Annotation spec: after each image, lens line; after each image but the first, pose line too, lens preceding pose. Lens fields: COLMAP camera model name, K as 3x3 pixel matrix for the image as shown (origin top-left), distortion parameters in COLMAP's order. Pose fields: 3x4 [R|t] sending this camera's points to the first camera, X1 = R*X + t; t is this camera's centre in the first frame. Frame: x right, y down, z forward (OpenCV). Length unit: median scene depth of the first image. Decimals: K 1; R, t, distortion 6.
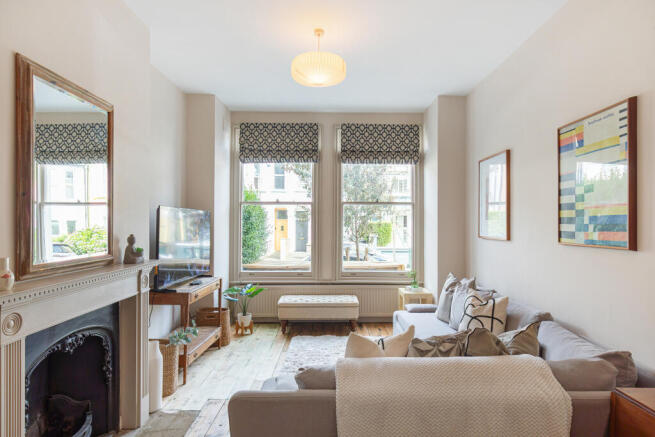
lens RADIAL K [[367.7, 0, 328.8], [0, 367.7, 221.9], [0, 0, 1]] dist [0.004299, 0.000720]
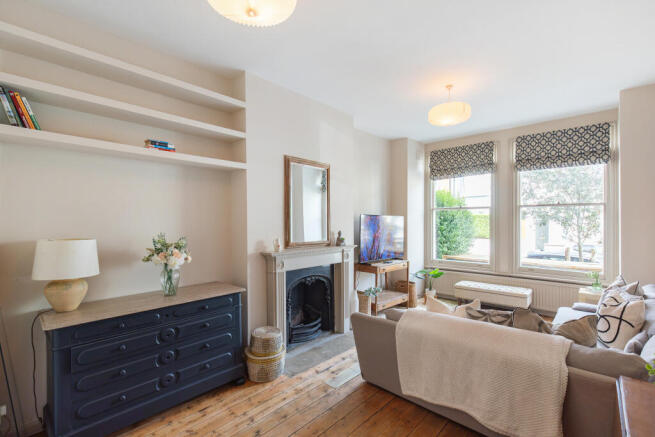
lens RADIAL K [[305.3, 0, 327.7], [0, 305.3, 220.4], [0, 0, 1]] dist [-0.001386, -0.000159]
pose [[0.717589, -0.008596, -0.696413, 0.301805], [0.004395, 0.999960, -0.007814, -0.003108], [0.696453, 0.002547, 0.717598, -0.099221]]
